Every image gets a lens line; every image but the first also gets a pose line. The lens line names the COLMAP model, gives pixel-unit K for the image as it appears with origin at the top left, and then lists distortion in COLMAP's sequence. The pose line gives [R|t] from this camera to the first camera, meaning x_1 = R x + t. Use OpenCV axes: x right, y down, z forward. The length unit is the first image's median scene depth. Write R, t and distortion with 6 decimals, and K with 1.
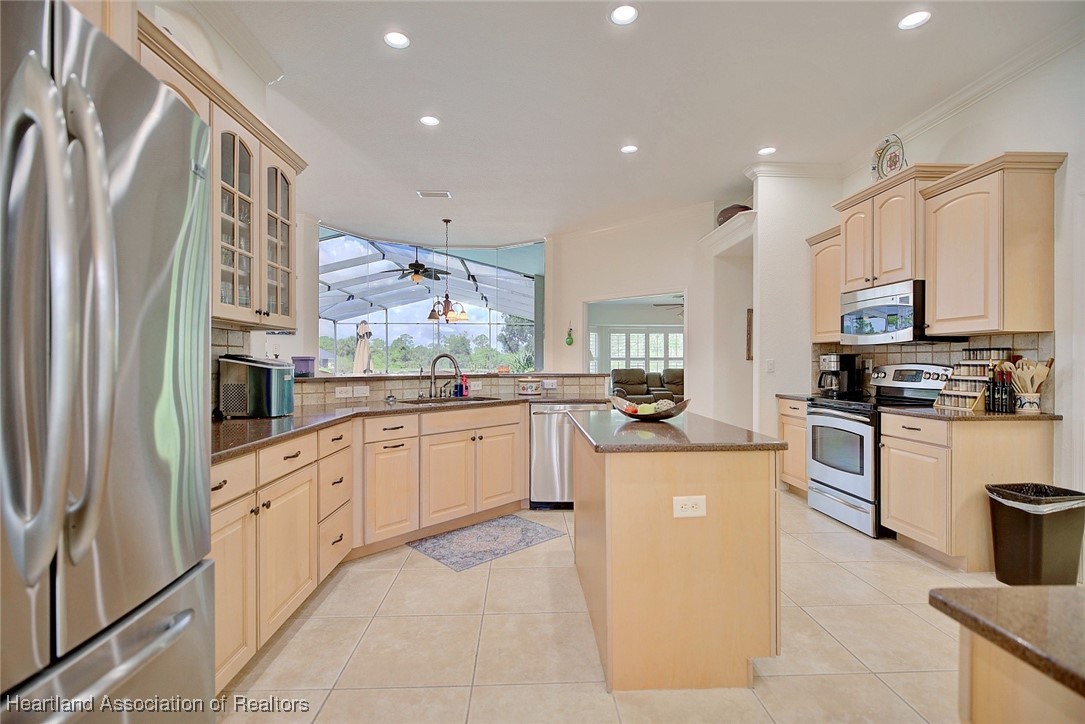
lens RADIAL K [[492.7, 0, 538.2], [0, 492.7, 362.7], [0, 0, 1]] dist [-0.005558, -0.003239]
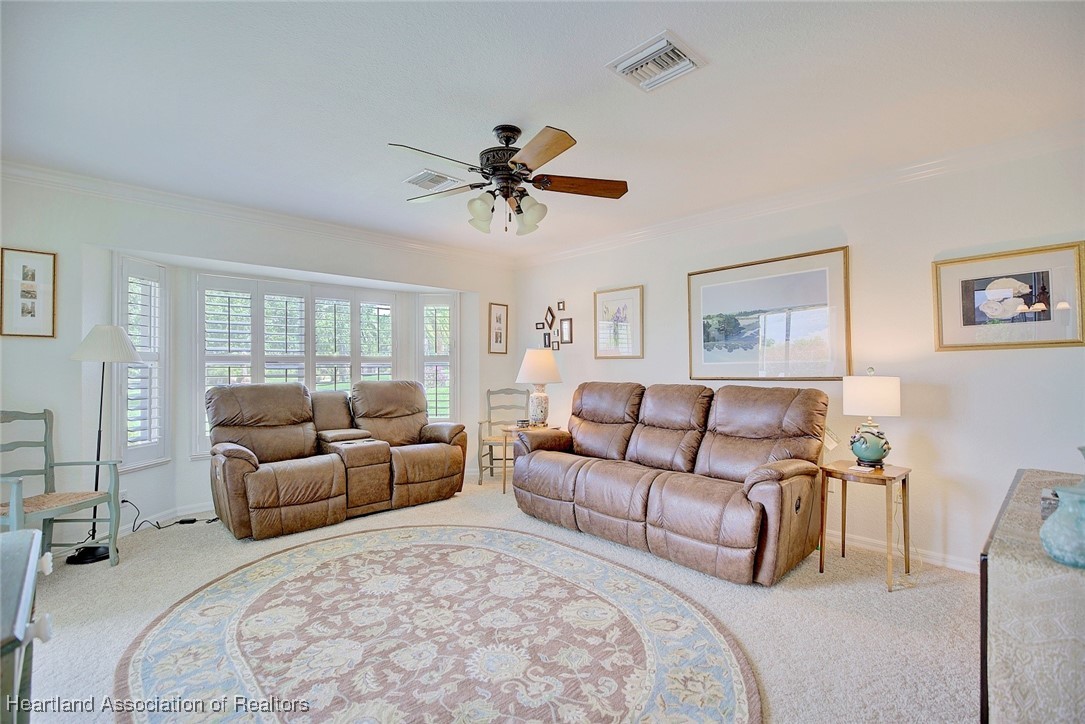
lens RADIAL K [[492.7, 0, 542.8], [0, 492.7, 368.9], [0, 0, 1]] dist [-0.005558, -0.003239]
pose [[0.746691, -0.003287, 0.665163, 0.096049], [0.010820, 0.999916, -0.007204, 0.005410], [-0.665084, 0.012576, 0.746663, 0.585342]]
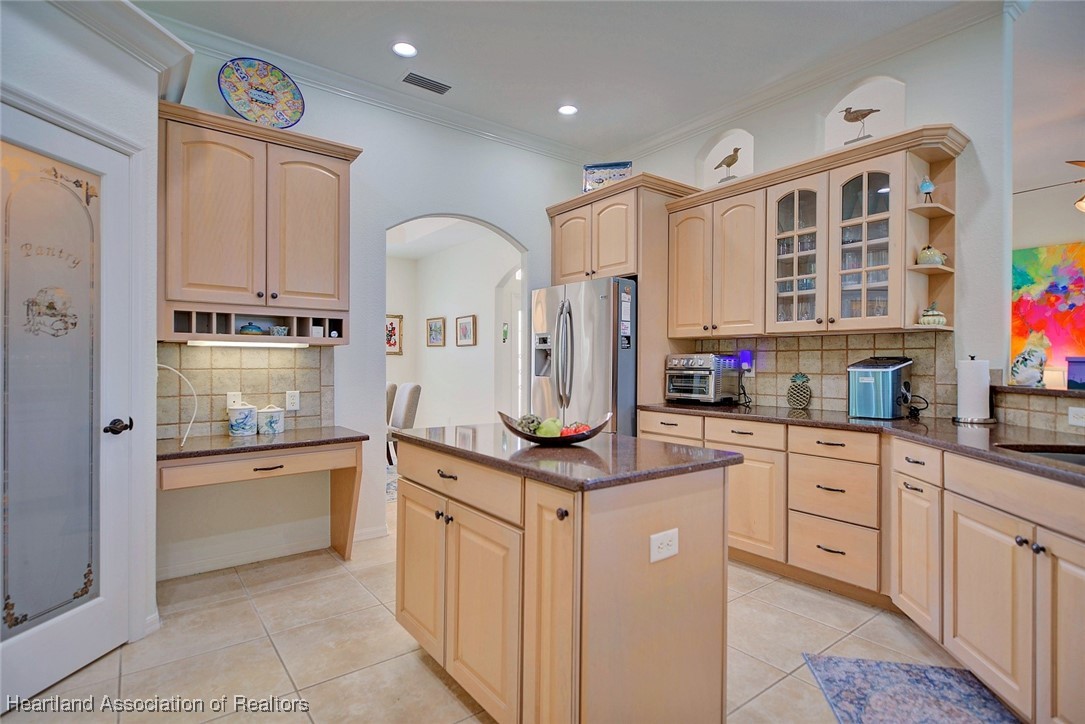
lens RADIAL K [[542.5, 0, 540.8], [0, 542.5, 356.4], [0, 0, 1]] dist [-0.019122, 0.005582]
pose [[-0.816730, -0.009526, -0.576942, 0.155542], [-0.006039, 0.999950, -0.007962, -0.000943], [0.576989, -0.003019, -0.816746, 0.362586]]
